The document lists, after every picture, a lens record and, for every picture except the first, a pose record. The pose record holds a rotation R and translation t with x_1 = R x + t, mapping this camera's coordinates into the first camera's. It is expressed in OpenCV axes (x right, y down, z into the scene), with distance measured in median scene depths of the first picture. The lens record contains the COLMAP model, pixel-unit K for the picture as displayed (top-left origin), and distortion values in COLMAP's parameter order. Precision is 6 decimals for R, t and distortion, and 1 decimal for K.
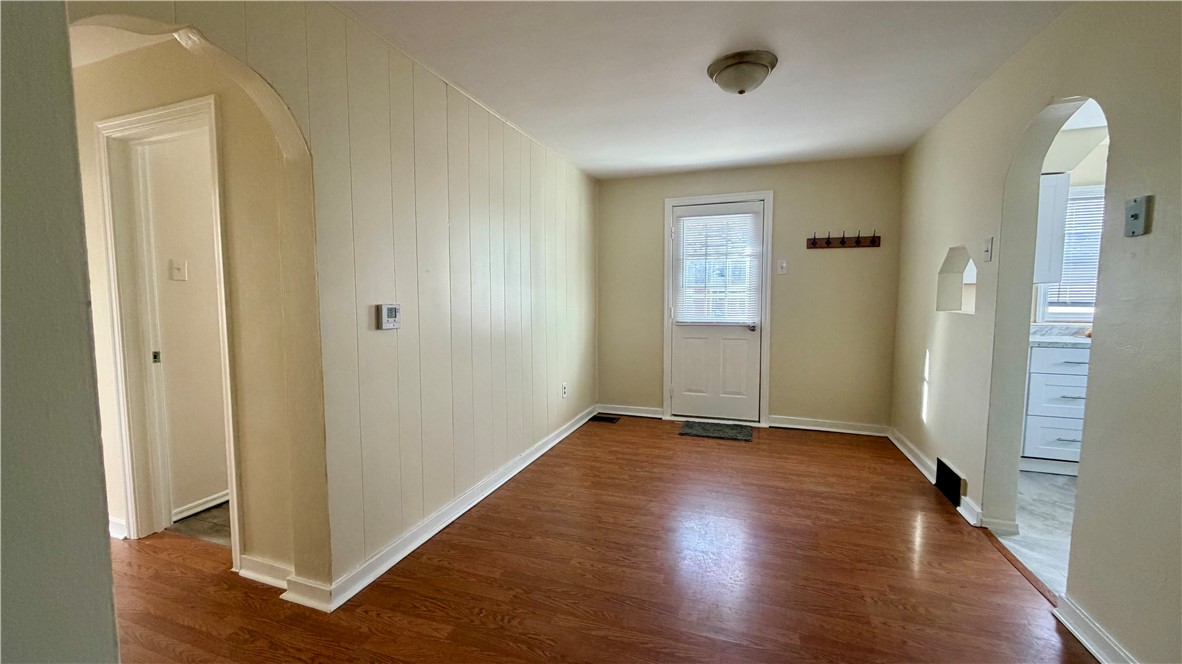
lens RADIAL K [[469.2, 0, 586.5], [0, 469.2, 332.0], [0, 0, 1]] dist [0.001235, 0.000312]
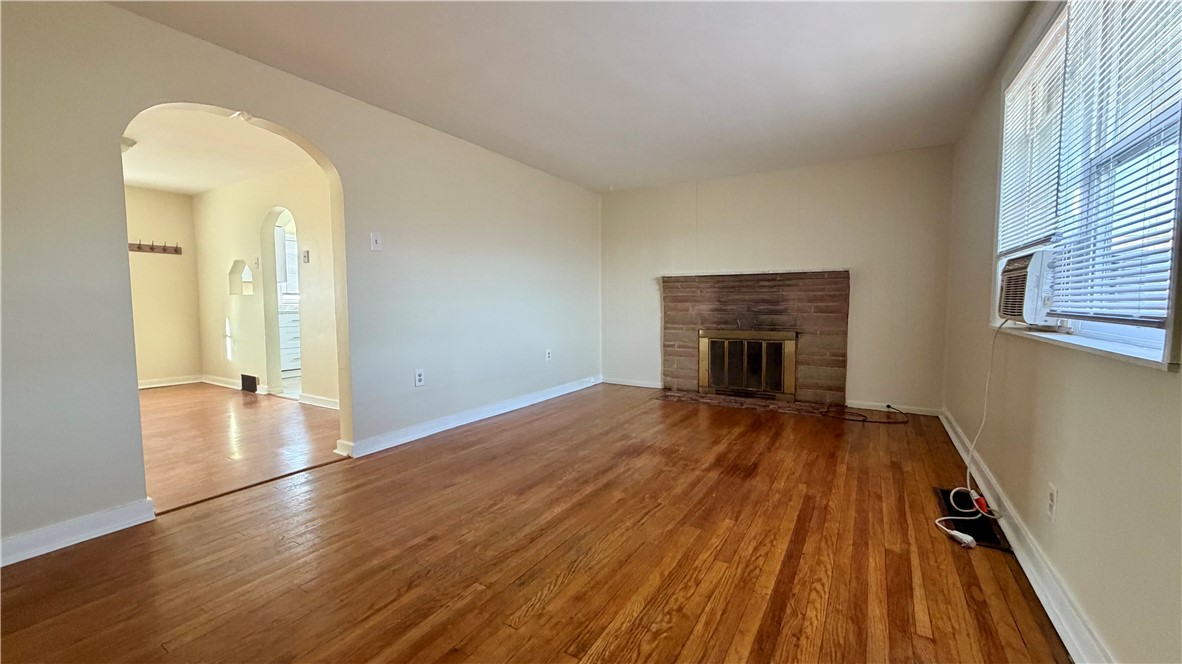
lens RADIAL K [[469.2, 0, 589.6], [0, 469.2, 330.8], [0, 0, 1]] dist [0.001235, 0.000312]
pose [[0.209761, -0.058111, 0.976024, -0.646560], [0.082710, 0.995709, 0.041507, 0.117052], [-0.974248, 0.072020, 0.213667, -0.631685]]
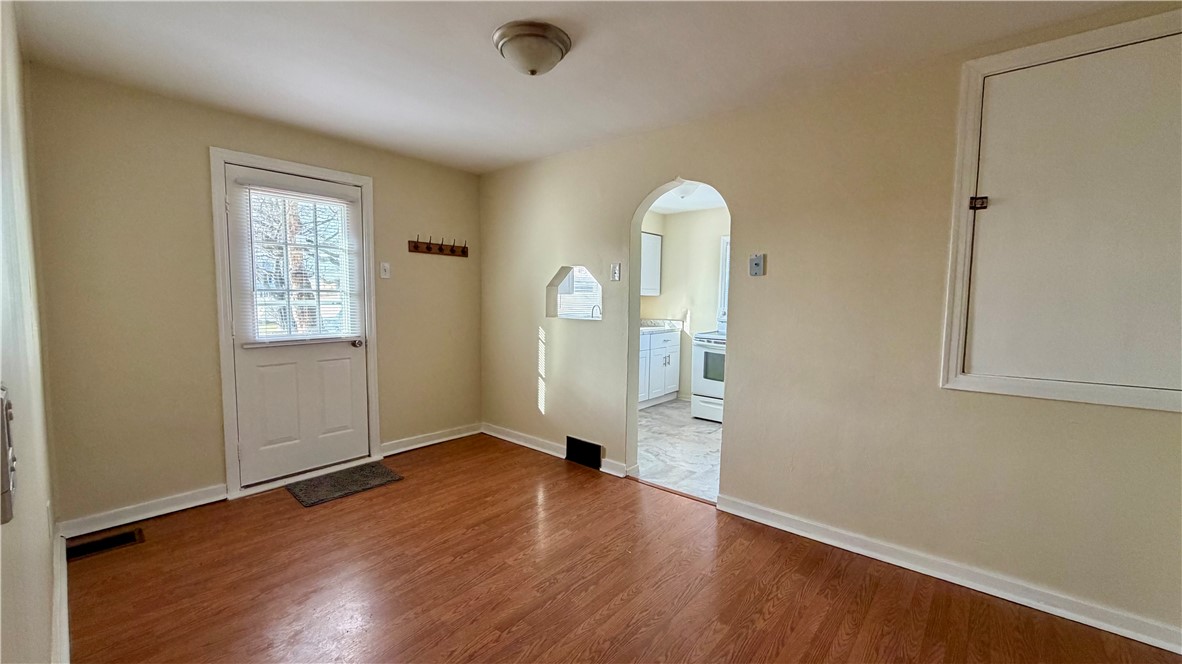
lens RADIAL K [[469.2, 0, 588.7], [0, 469.2, 331.0], [0, 0, 1]] dist [0.001235, 0.000312]
pose [[0.364218, -0.059212, 0.929429, -0.313530], [0.061163, 0.997343, 0.039570, -0.046336], [-0.929303, 0.042434, 0.366872, 0.418933]]
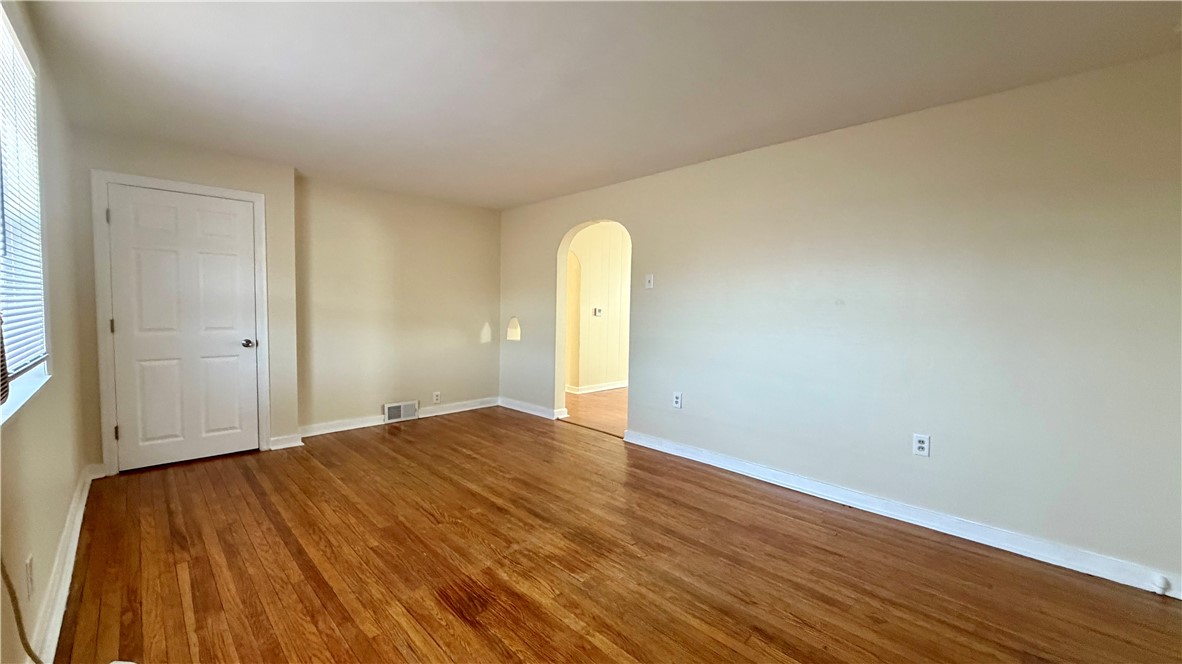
lens RADIAL K [[469.2, 0, 583.8], [0, 469.2, 336.1], [0, 0, 1]] dist [0.001235, 0.000312]
pose [[0.889807, 0.049187, -0.453679, 0.590796], [-0.058396, 0.998274, -0.006302, 0.098239], [0.452585, 0.032101, 0.891143, -1.154080]]
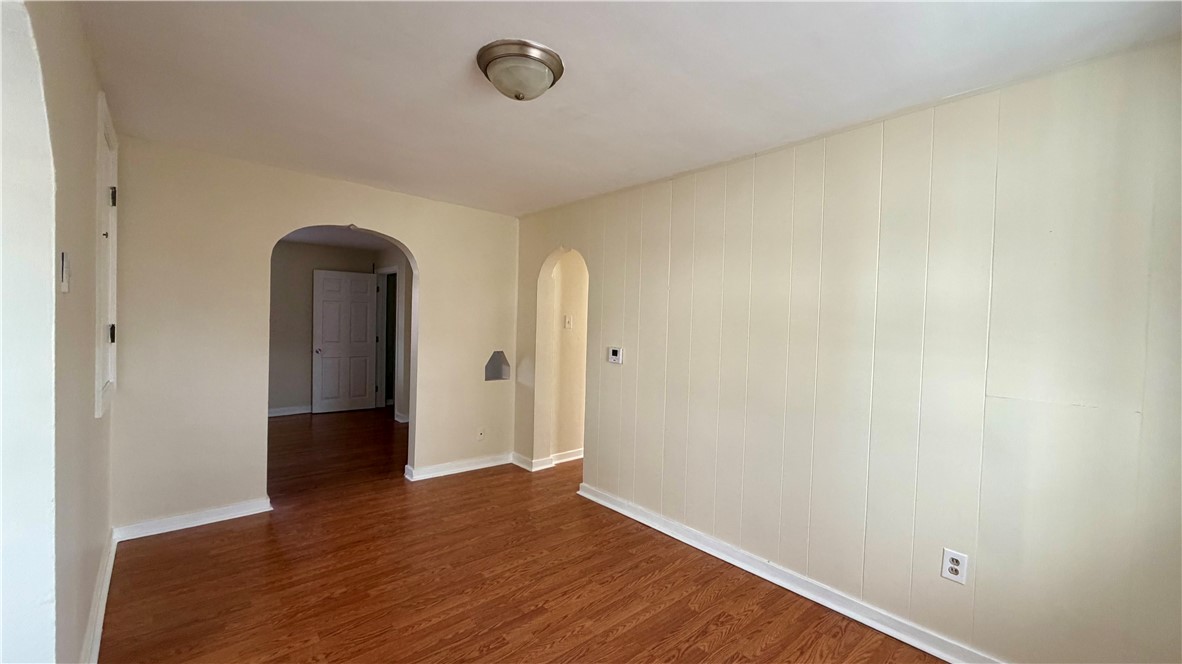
lens RADIAL K [[469.2, 0, 589.8], [0, 469.2, 334.3], [0, 0, 1]] dist [0.001235, 0.000312]
pose [[-0.478207, 0.011416, -0.878173, 0.658670], [-0.100398, 0.992650, 0.067576, -0.128895], [0.872490, 0.120482, -0.473546, 1.038416]]
